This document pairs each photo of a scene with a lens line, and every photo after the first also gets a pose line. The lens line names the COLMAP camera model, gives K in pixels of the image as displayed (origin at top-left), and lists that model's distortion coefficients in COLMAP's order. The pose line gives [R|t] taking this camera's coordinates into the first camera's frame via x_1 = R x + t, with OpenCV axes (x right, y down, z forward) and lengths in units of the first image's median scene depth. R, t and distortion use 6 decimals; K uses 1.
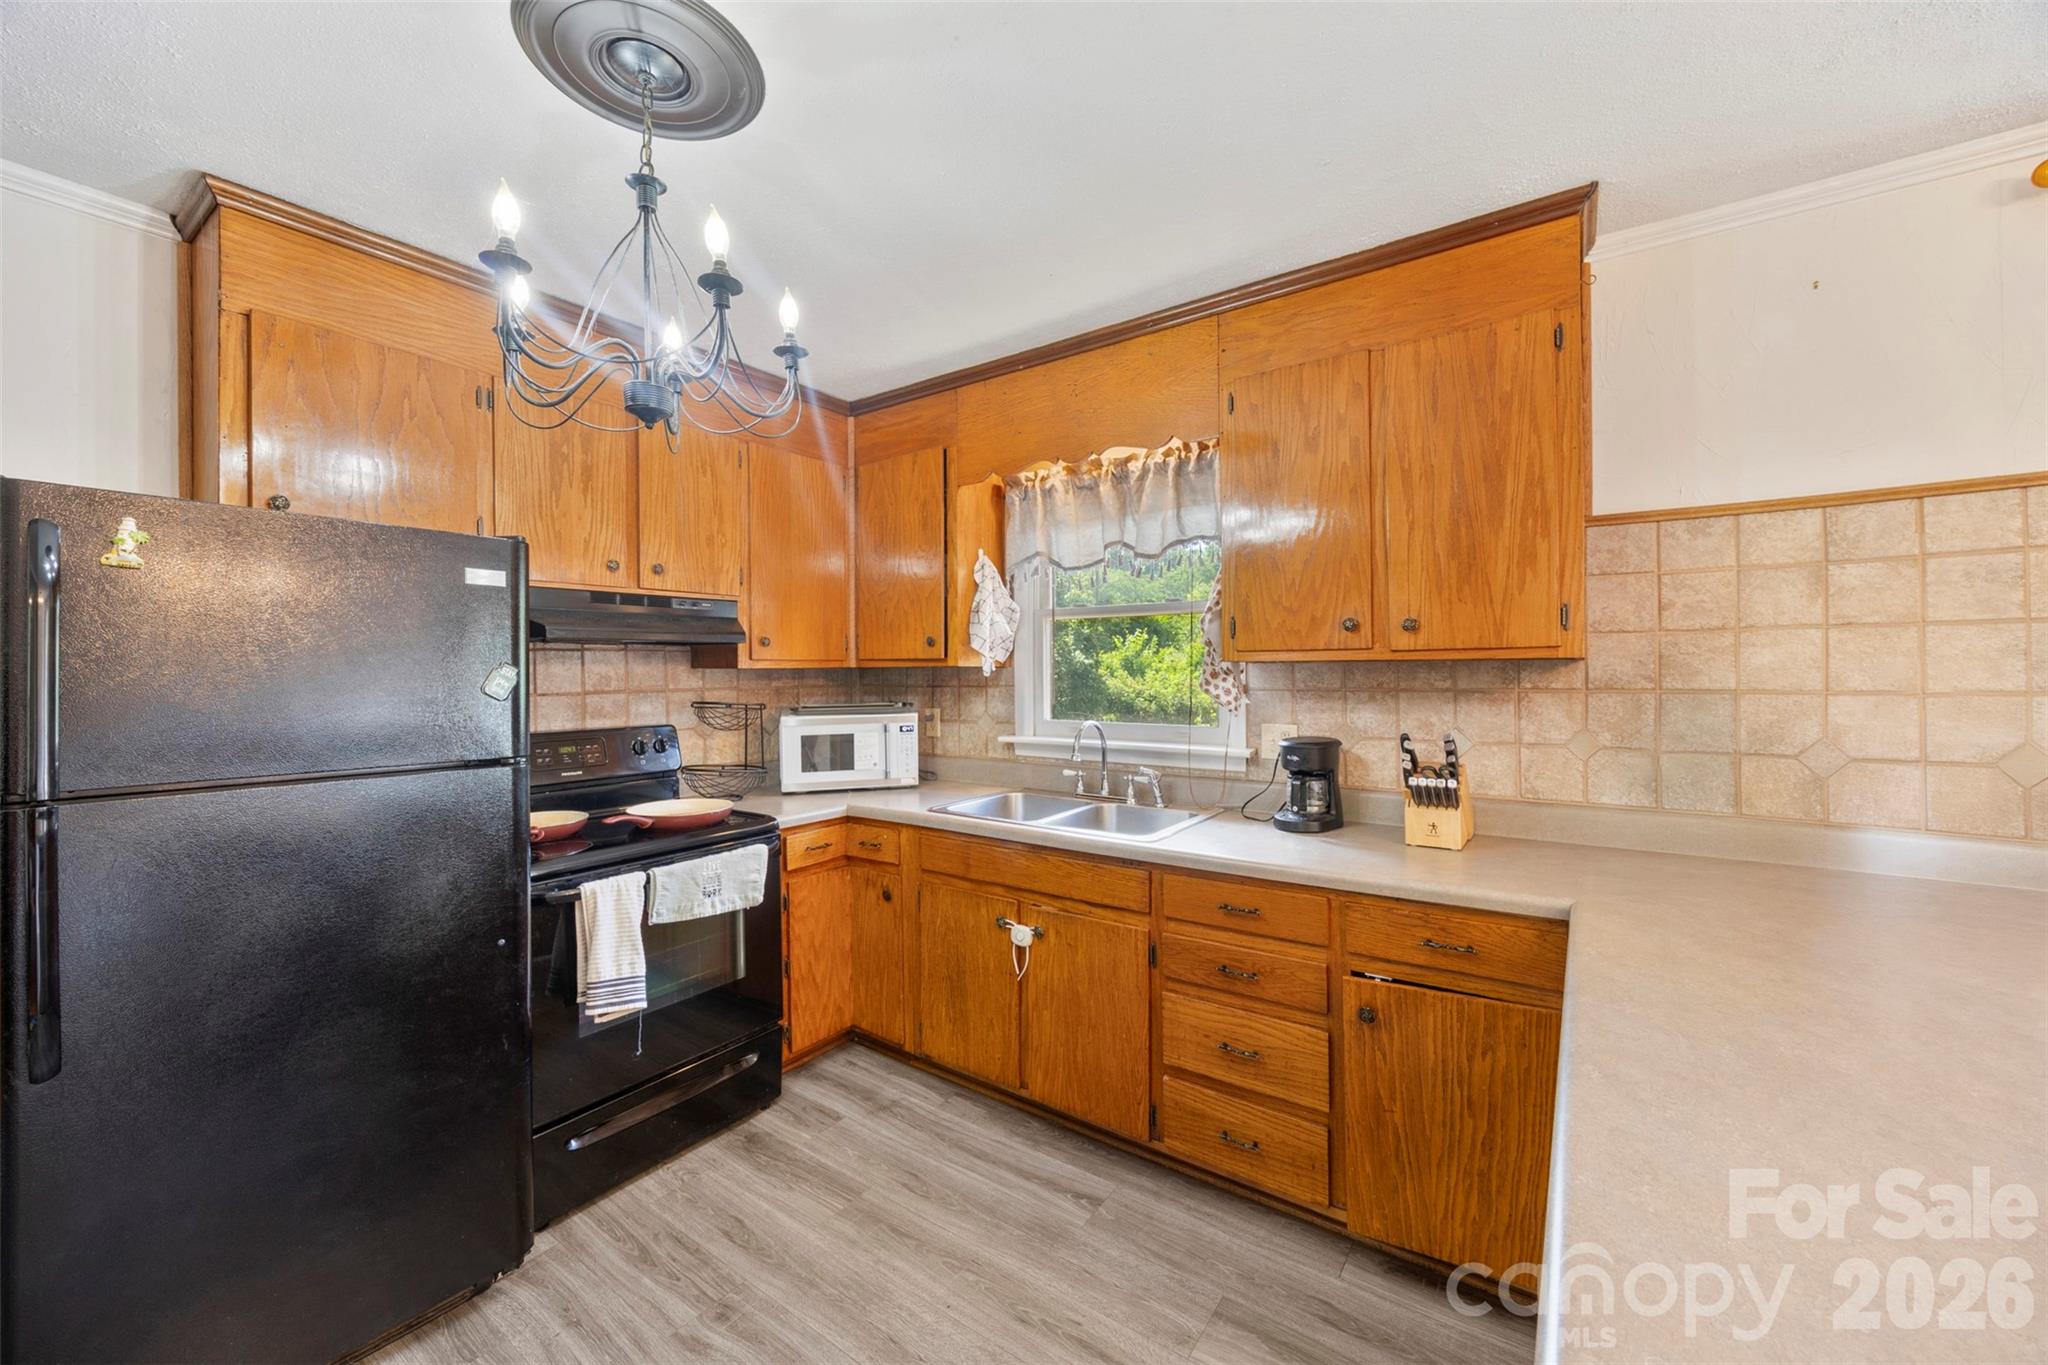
lens RADIAL K [[790.6, 0, 1021.3], [0, 790.6, 667.6], [0, 0, 1]] dist [0.002217, 0.000265]
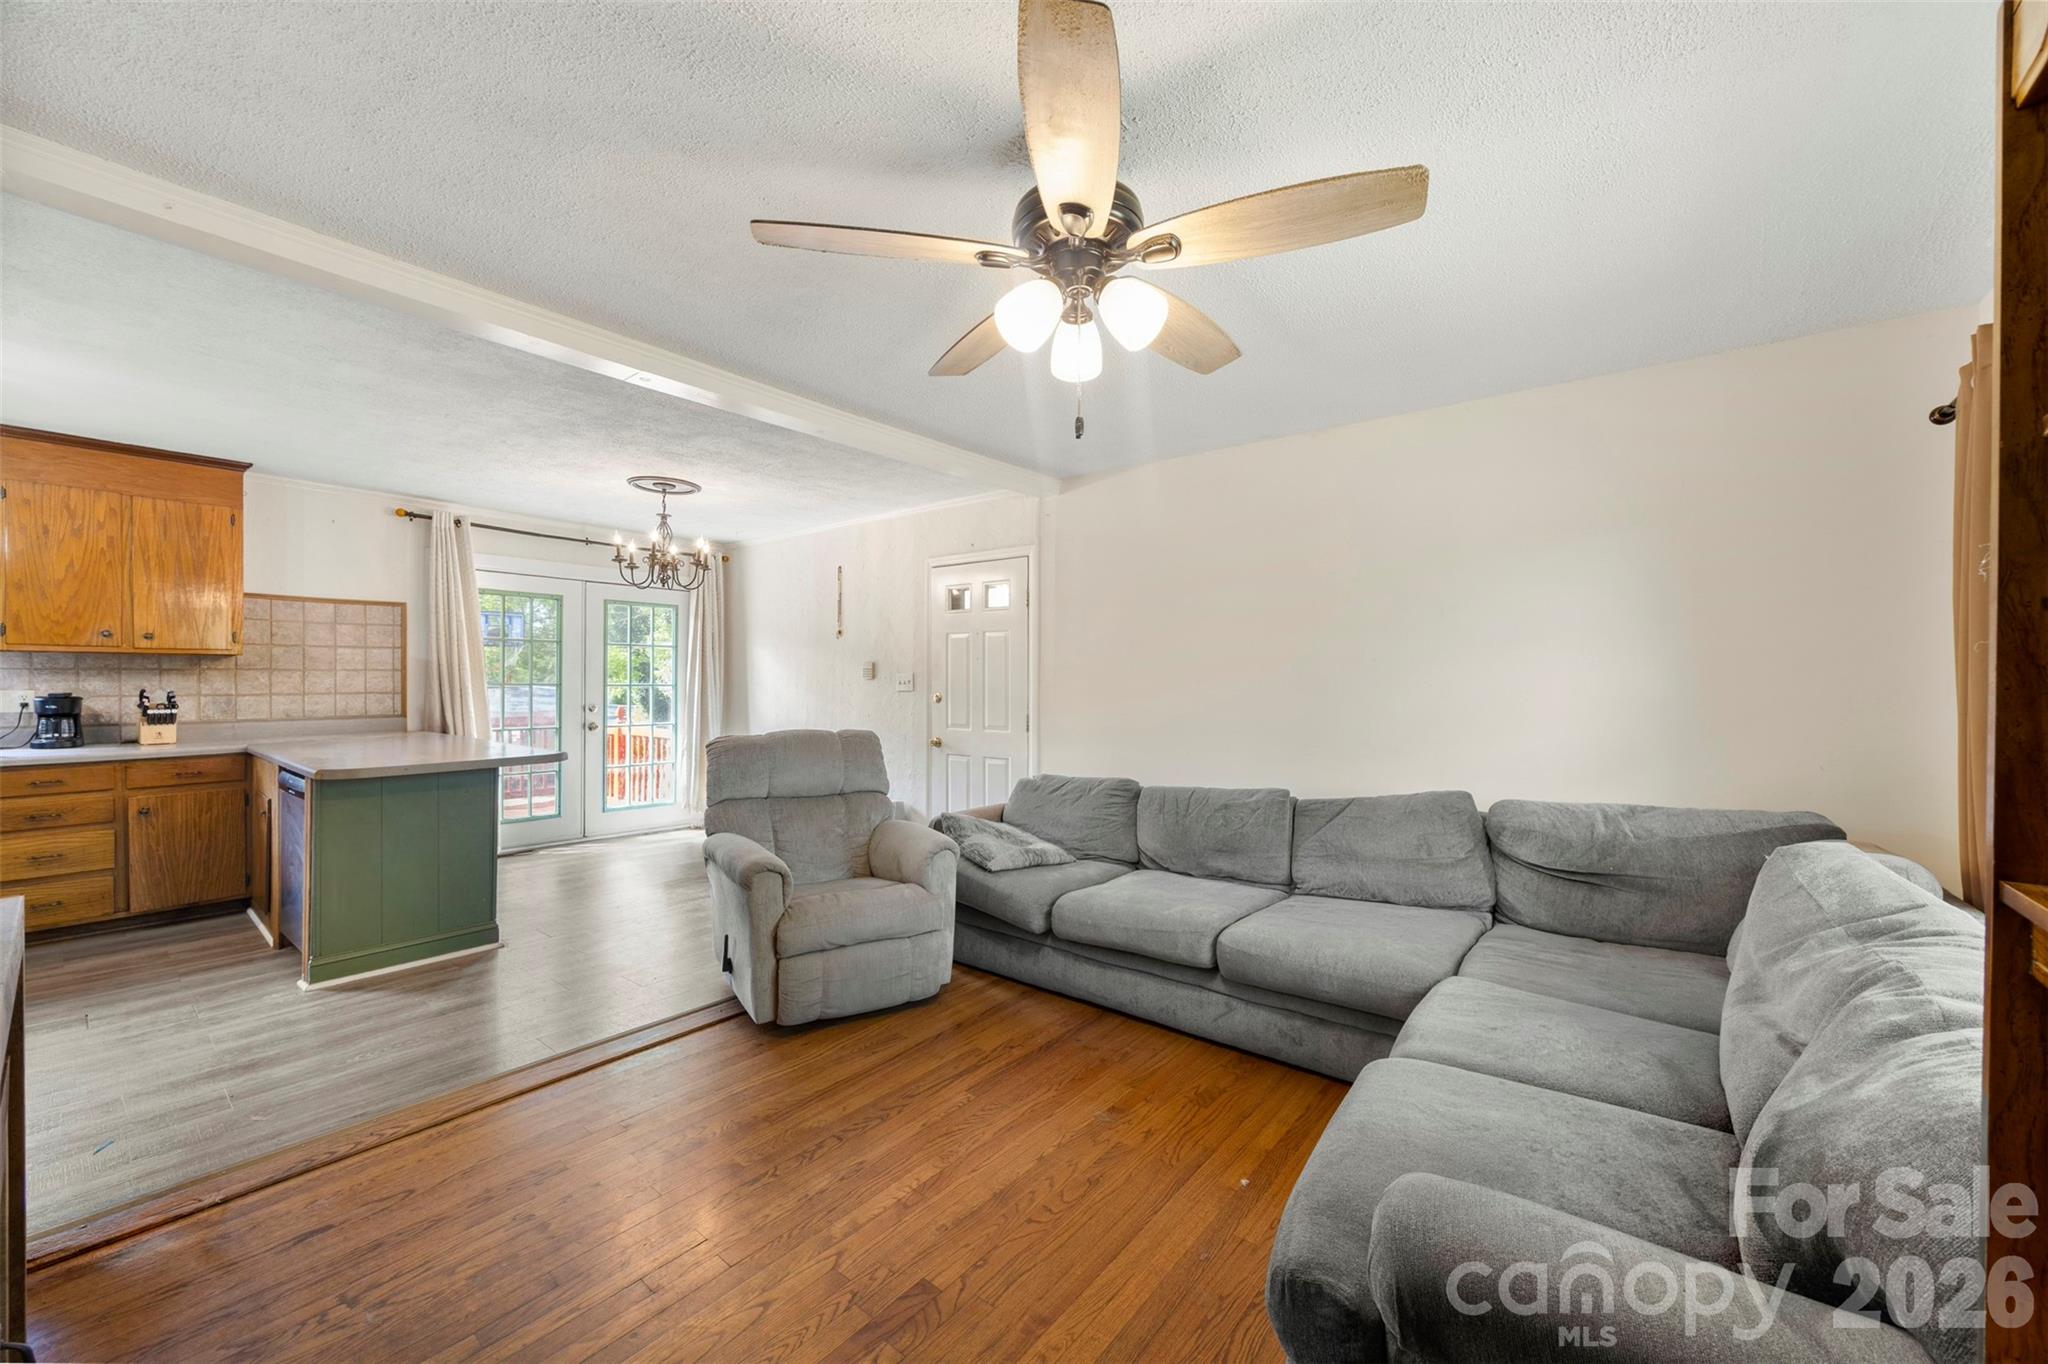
lens RADIAL K [[789.4, 0, 1024.0], [0, 789.4, 682.0], [0, 0, 1]] dist [-0.002866, -0.000284]
pose [[0.057406, -0.002203, 0.998349, -1.091836], [-0.015200, 0.999880, 0.003080, 0.018801], [-0.998235, -0.015352, 0.057365, -1.070599]]
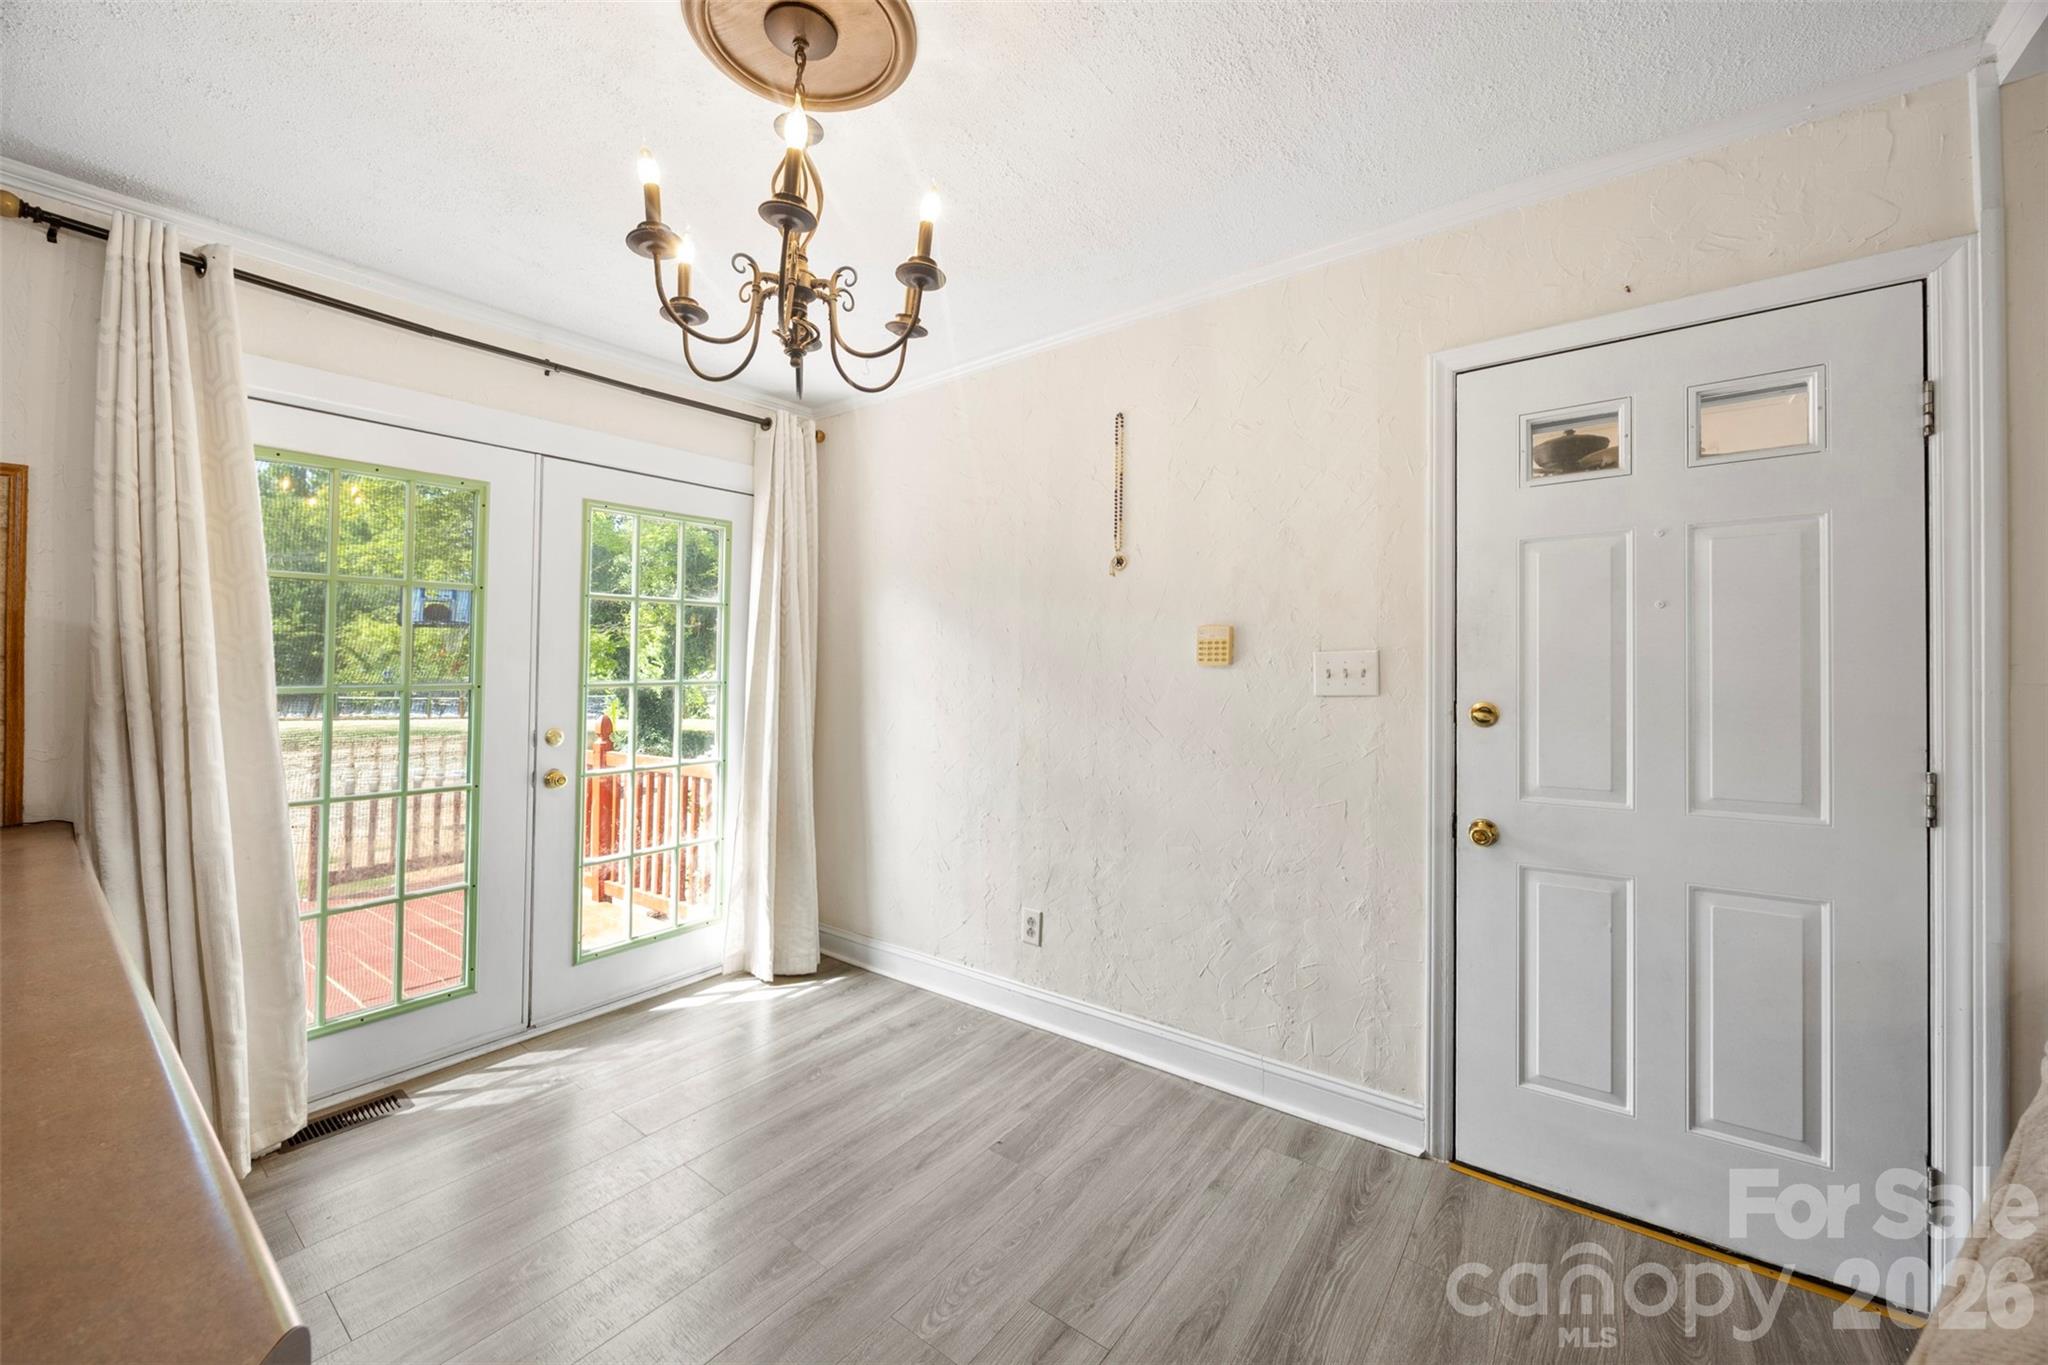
lens RADIAL K [[807.7, 0, 1034.9], [0, 807.7, 648.2], [0, 0, 1]] dist [-0.013348, -0.000230]
pose [[0.030363, 0.027365, 0.999164, 0.128234], [-0.003769, 0.999621, -0.027263, 0.030480], [-0.999532, -0.002938, 0.030455, -0.326897]]
